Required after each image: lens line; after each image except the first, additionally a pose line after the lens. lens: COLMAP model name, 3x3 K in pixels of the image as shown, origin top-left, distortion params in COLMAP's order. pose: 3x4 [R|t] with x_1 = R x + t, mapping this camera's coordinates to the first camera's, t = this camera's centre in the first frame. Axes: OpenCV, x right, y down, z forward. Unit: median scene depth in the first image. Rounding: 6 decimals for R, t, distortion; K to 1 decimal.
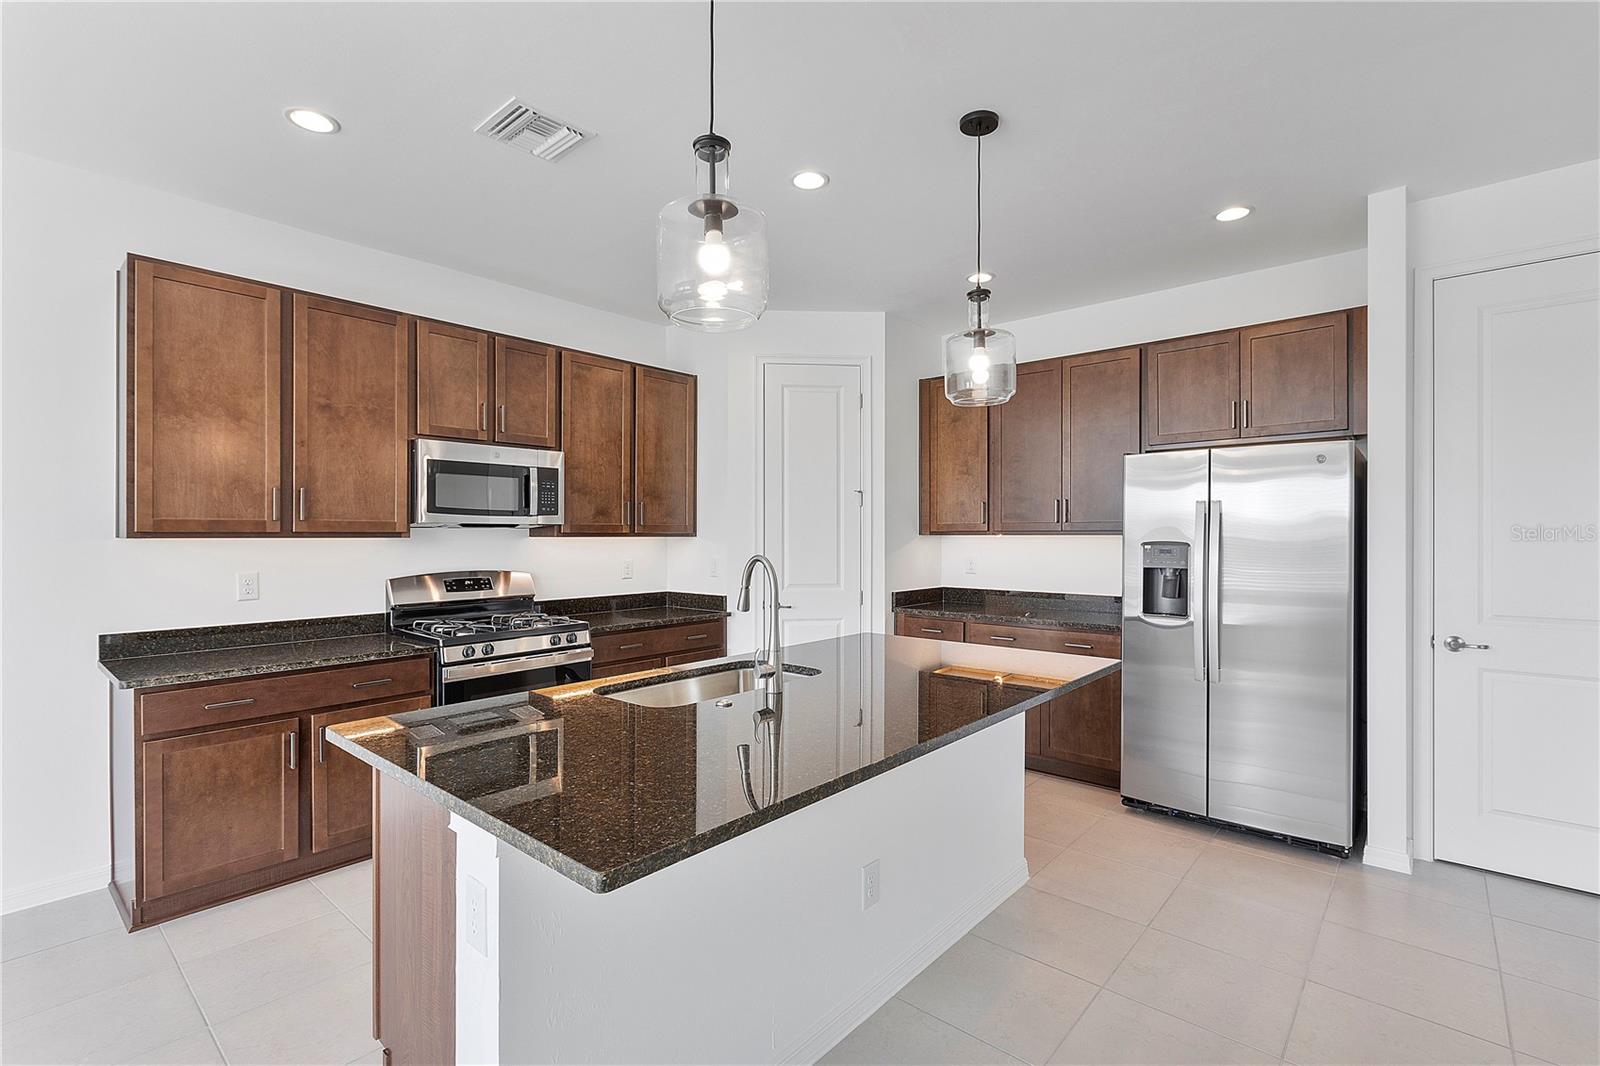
lens RADIAL K [[726.5, 0, 800.0], [0, 726.5, 533.0], [0, 0, 1]] dist [0.003073, 0.000263]
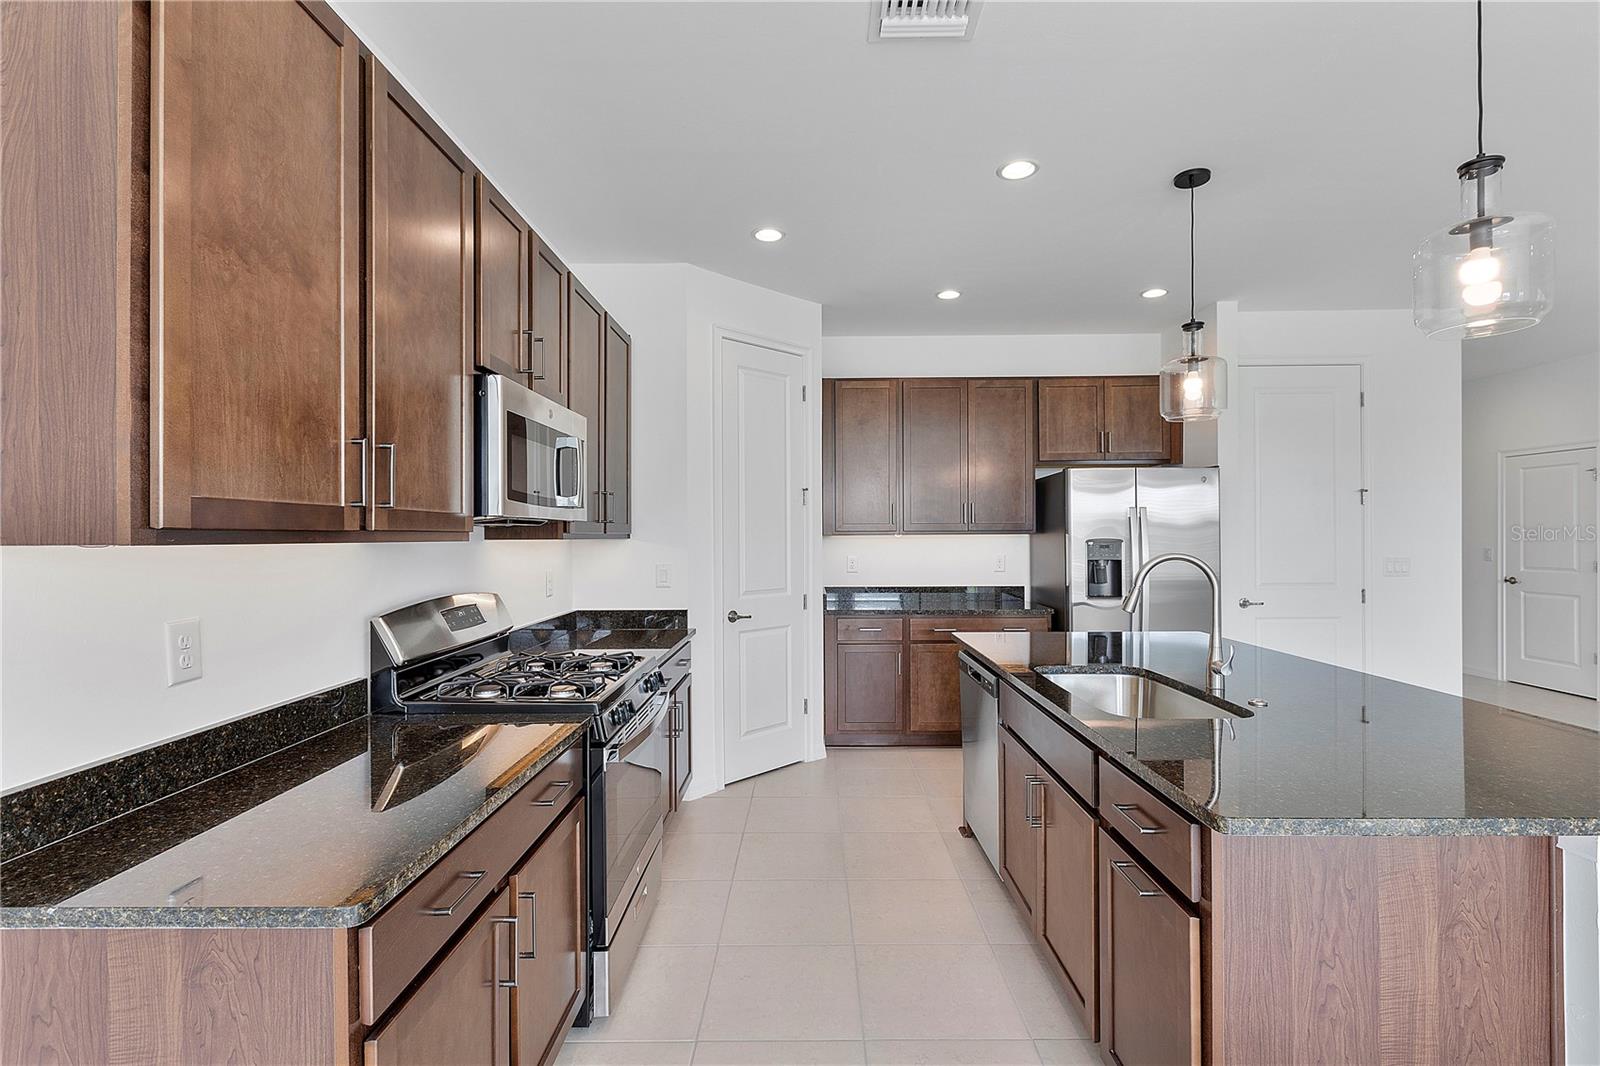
lens RADIAL K [[726.5, 0, 800.0], [0, 726.5, 533.0], [0, 0, 1]] dist [0.003073, 0.000263]
pose [[0.758898, -0.001455, 0.651207, -0.695526], [0.003371, 0.999993, -0.001695, 0.002045], [-0.651200, 0.003481, 0.758898, 0.373310]]
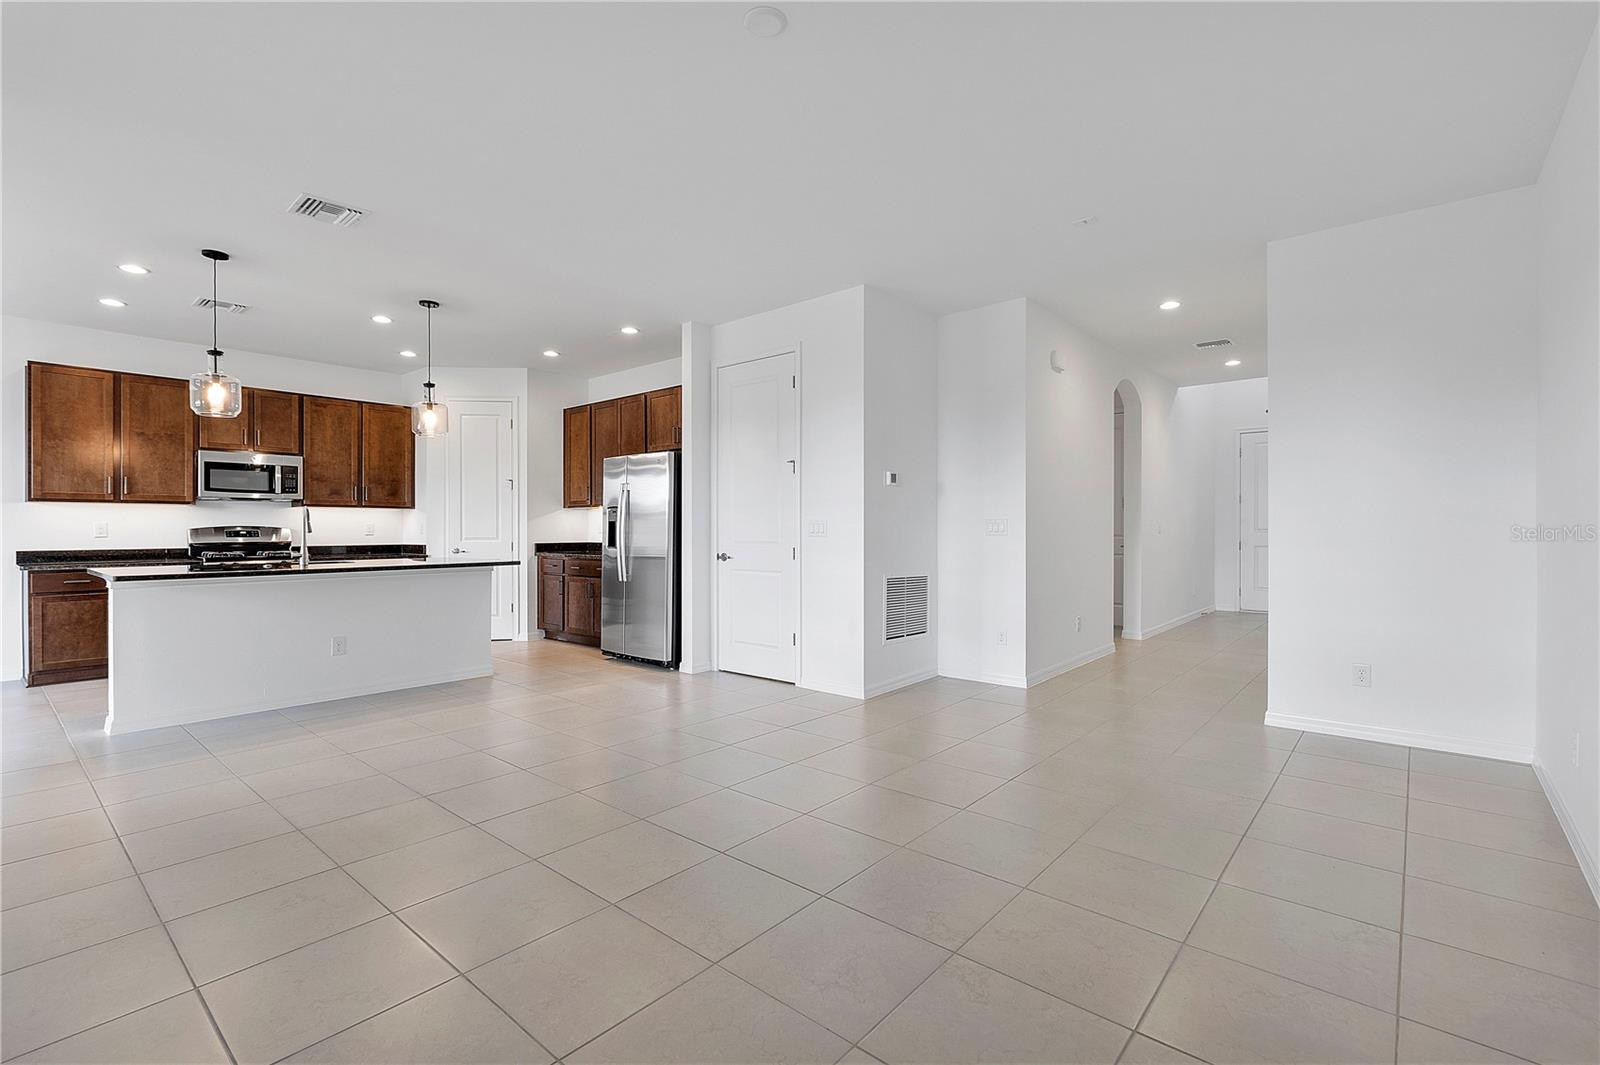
lens RADIAL K [[723.5, 0, 800.0], [0, 723.5, 532.5], [0, 0, 1]] dist [-0.000896, -0.000031]
pose [[0.999976, -0.000560, 0.006921, 0.923838], [0.000508, 0.999972, 0.007515, 0.060364], [-0.006925, -0.007511, 0.999948, -0.782935]]
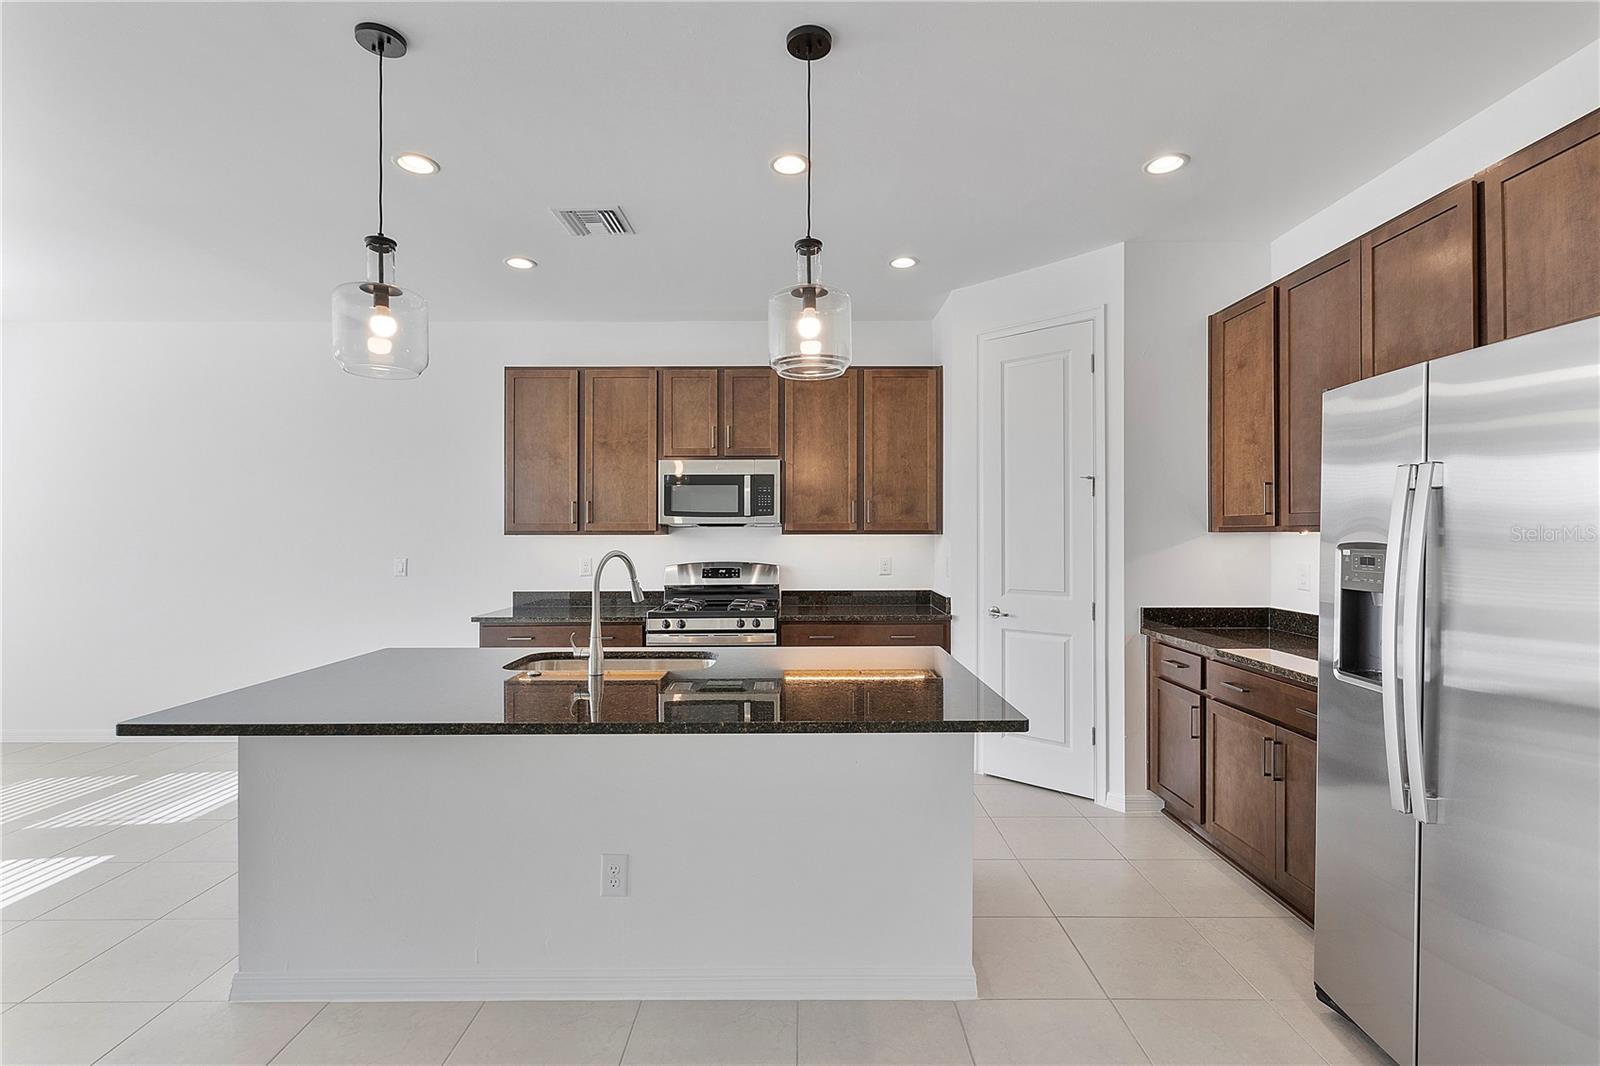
lens RADIAL K [[723.5, 0, 800.0], [0, 723.5, 533.0], [0, 0, 1]] dist [-0.000896, -0.000031]
pose [[0.659471, -0.001672, -0.751728, 0.607952], [0.003643, 0.999993, 0.000971, 0.002369], [0.751721, -0.003379, 0.659473, 0.310968]]
